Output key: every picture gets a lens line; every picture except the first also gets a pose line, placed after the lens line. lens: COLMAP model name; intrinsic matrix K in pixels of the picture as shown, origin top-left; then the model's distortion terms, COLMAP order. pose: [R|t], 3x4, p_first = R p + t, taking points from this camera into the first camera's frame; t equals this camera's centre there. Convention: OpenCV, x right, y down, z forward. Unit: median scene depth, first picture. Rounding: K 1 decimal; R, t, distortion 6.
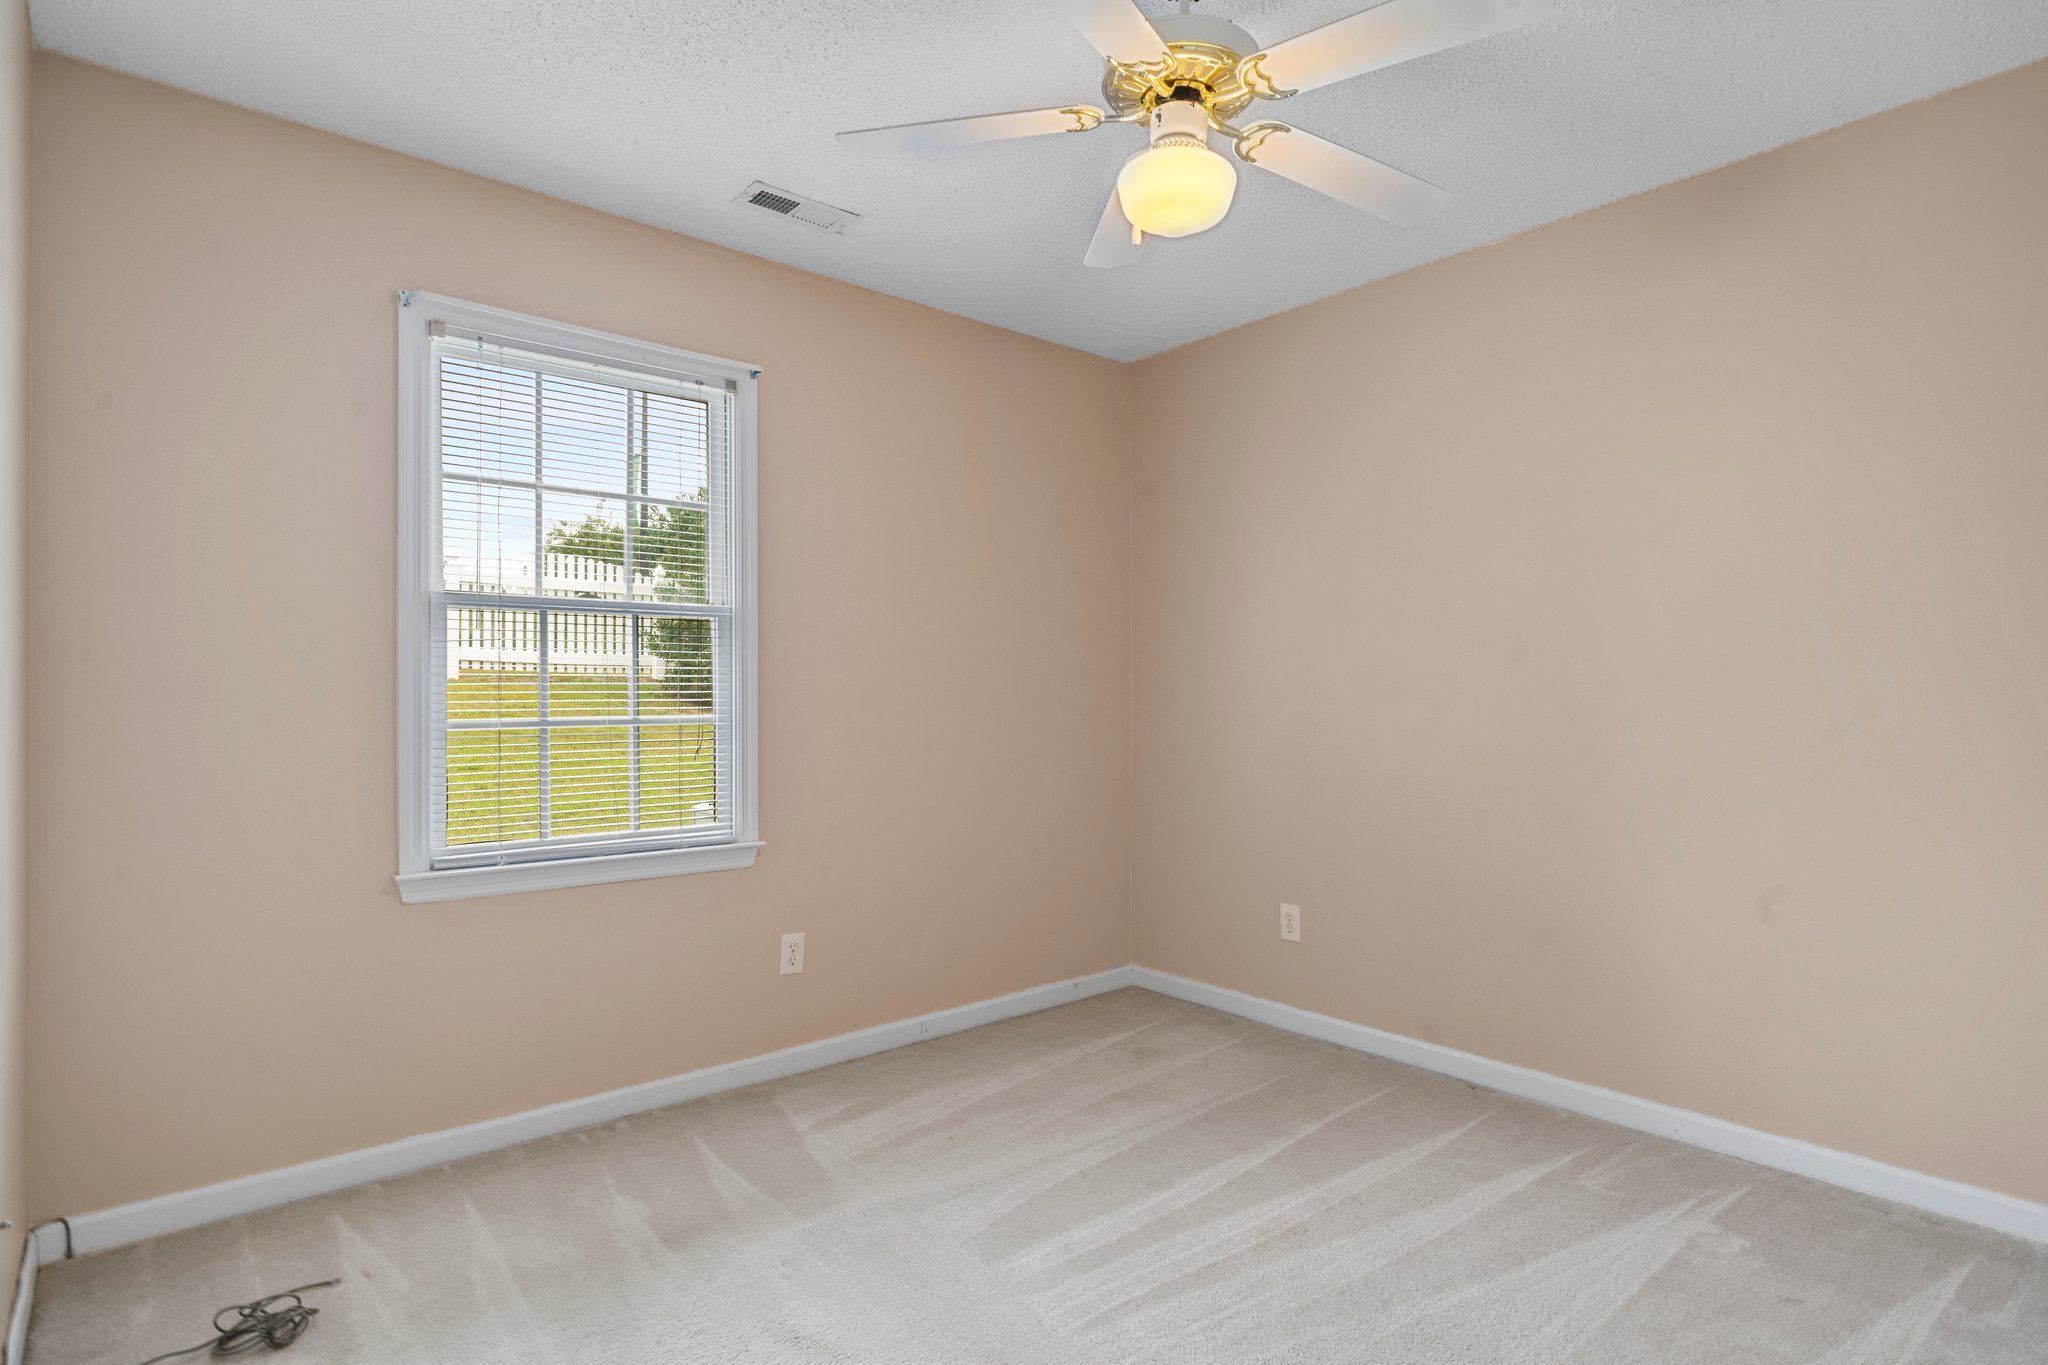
lens RADIAL K [[1041.7, 0, 1034.9], [0, 1041.7, 689.3], [0, 0, 1]] dist [0.013985, 0.000048]
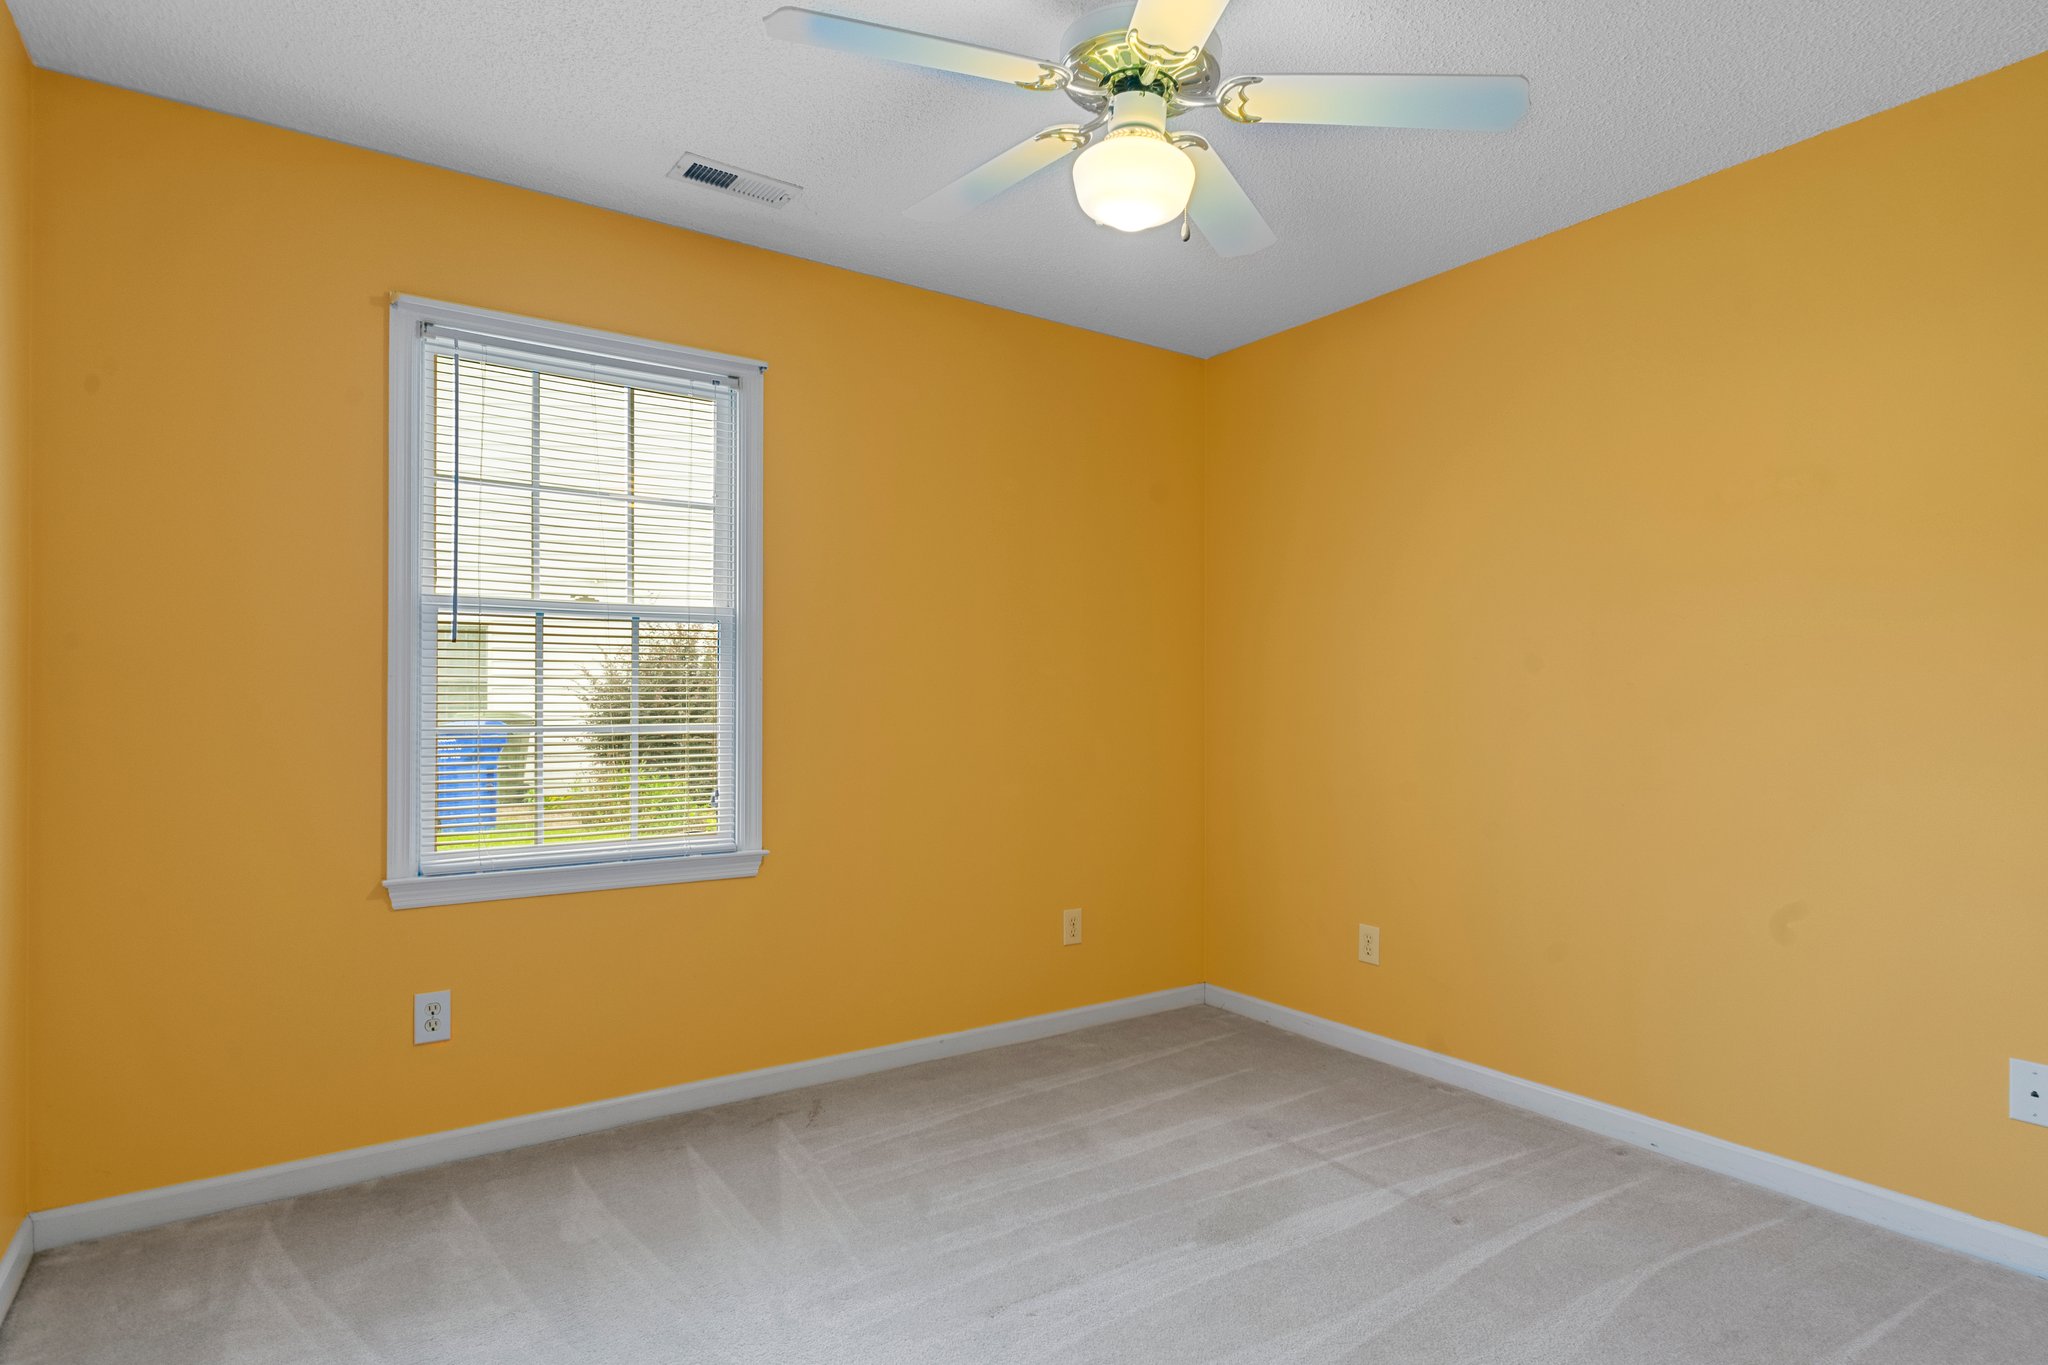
lens RADIAL K [[1047.0, 0, 1024.0], [0, 1047.0, 682.5], [0, 0, 1]] dist [0.000110, -0.000138]
pose [[0.994240, 0.004379, -0.107089, 0.089788], [-0.005564, 0.999927, -0.010768, -0.000657], [0.107034, 0.011302, 0.994191, 0.065364]]
